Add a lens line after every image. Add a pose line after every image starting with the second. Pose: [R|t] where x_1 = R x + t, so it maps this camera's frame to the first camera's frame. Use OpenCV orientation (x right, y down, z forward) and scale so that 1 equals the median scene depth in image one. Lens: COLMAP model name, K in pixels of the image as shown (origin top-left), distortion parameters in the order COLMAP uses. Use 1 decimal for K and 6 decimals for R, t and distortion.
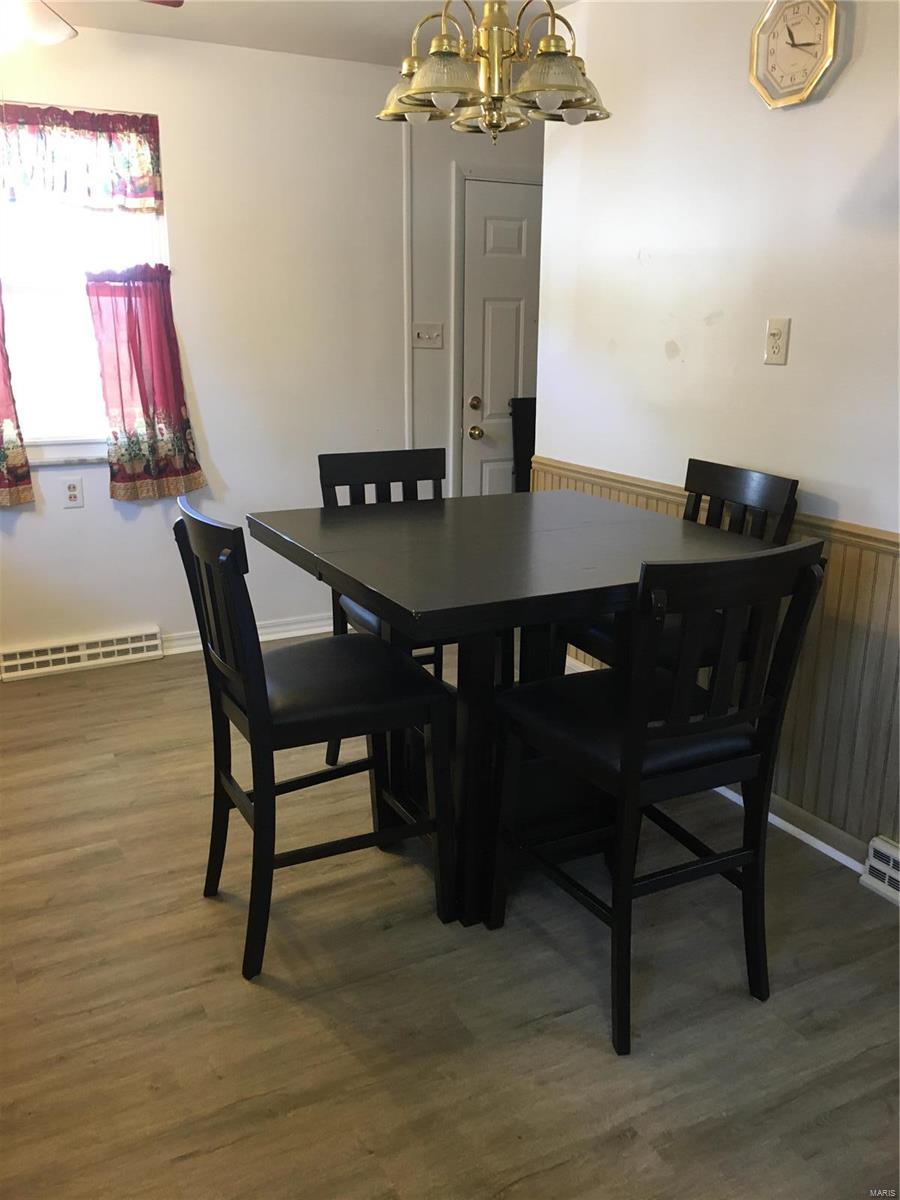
lens RADIAL K [[1006.1, 0, 450.0], [0, 1006.1, 600.0], [0, 0, 1]] dist [0.003631, -0.007042]
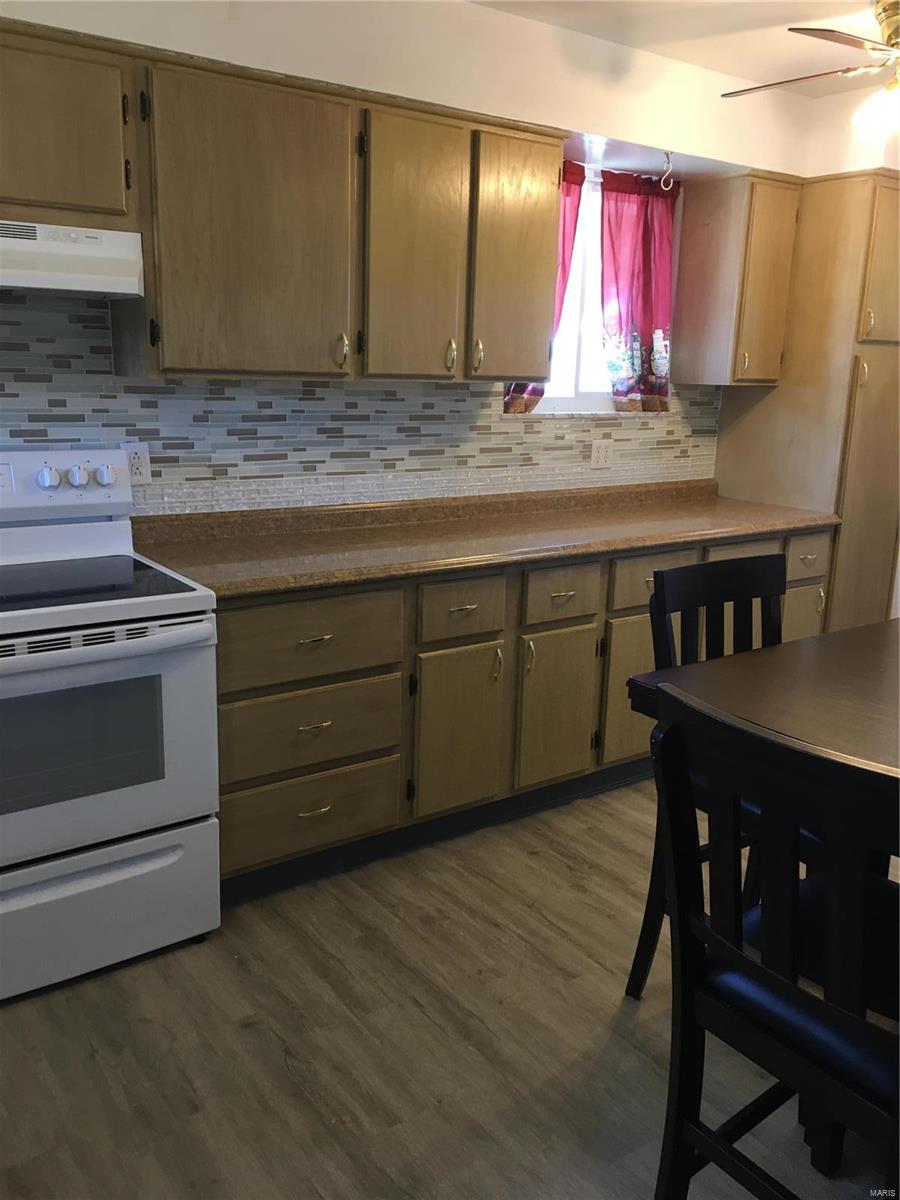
lens RADIAL K [[1006.1, 0, 450.0], [0, 1006.1, 600.0], [0, 0, 1]] dist [0.003631, -0.007042]
pose [[0.137034, 0.224130, -0.964877, 0.776547], [-0.300029, 0.937702, 0.175207, -0.152726], [0.944036, 0.265482, 0.195742, 0.573263]]
